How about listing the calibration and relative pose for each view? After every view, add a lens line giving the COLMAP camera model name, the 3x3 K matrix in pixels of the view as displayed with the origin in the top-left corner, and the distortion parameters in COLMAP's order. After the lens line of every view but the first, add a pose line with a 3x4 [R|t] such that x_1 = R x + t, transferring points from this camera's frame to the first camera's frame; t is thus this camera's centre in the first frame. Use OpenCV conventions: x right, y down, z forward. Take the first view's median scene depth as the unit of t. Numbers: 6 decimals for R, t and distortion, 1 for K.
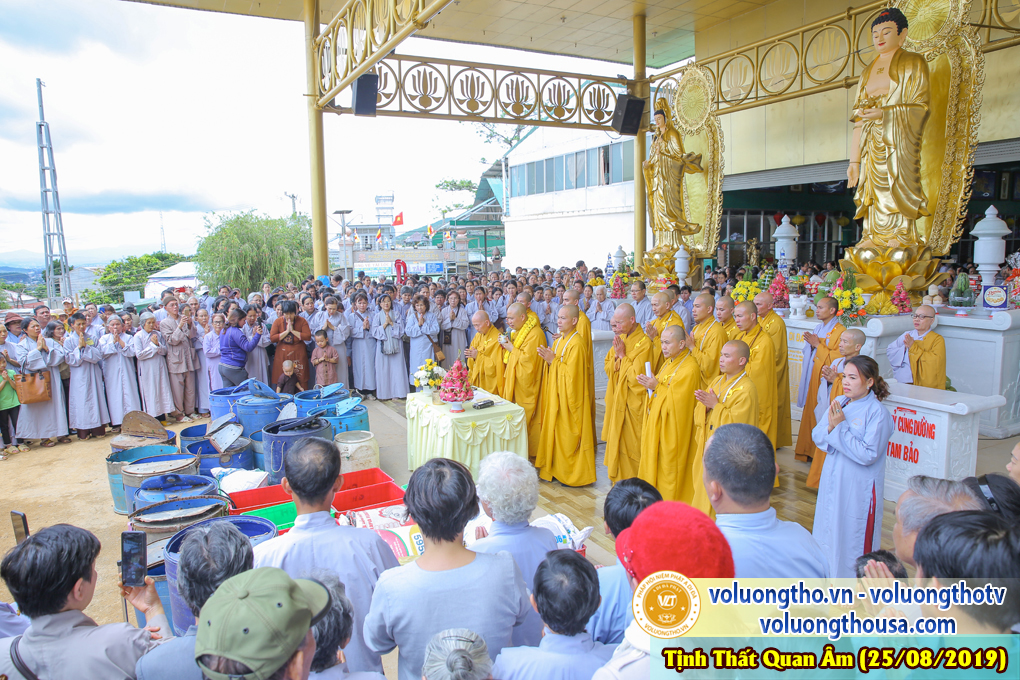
lens RADIAL K [[697.7, 0, 510.0], [0, 697.7, 340.0], [0, 0, 1]] dist [-0.104901, 0.081078]
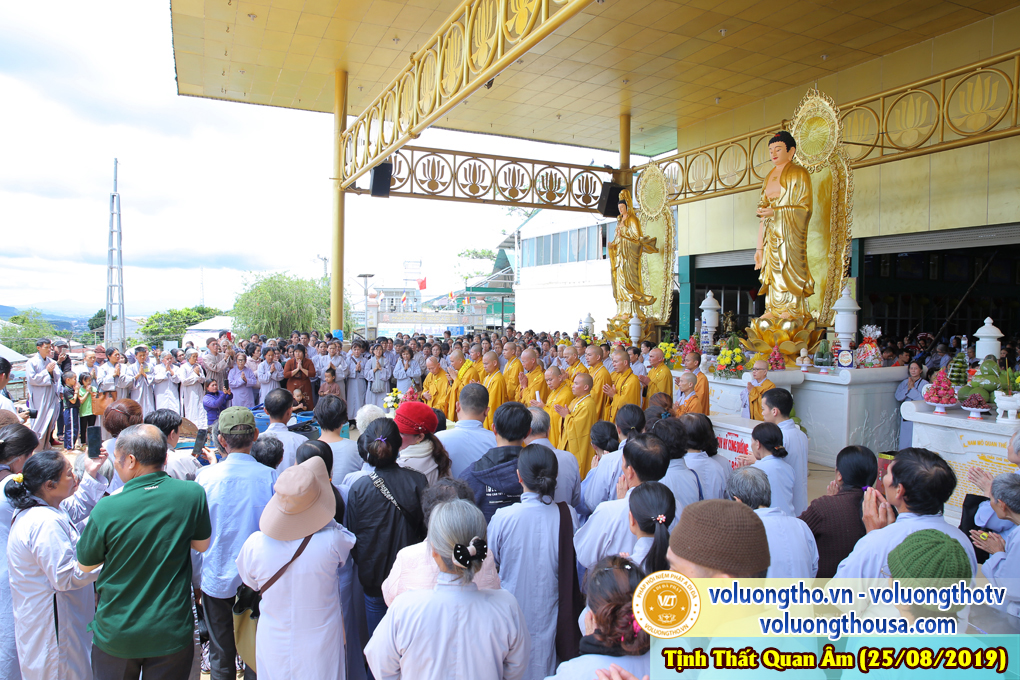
lens RADIAL K [[697.7, 0, 510.0], [0, 697.7, 340.0], [0, 0, 1]] dist [-0.104901, 0.081078]
pose [[0.998451, 0.035444, -0.042882, 0.068994], [-0.039379, 0.994727, -0.094697, 0.022741], [0.039299, 0.096239, 0.994582, -0.146351]]
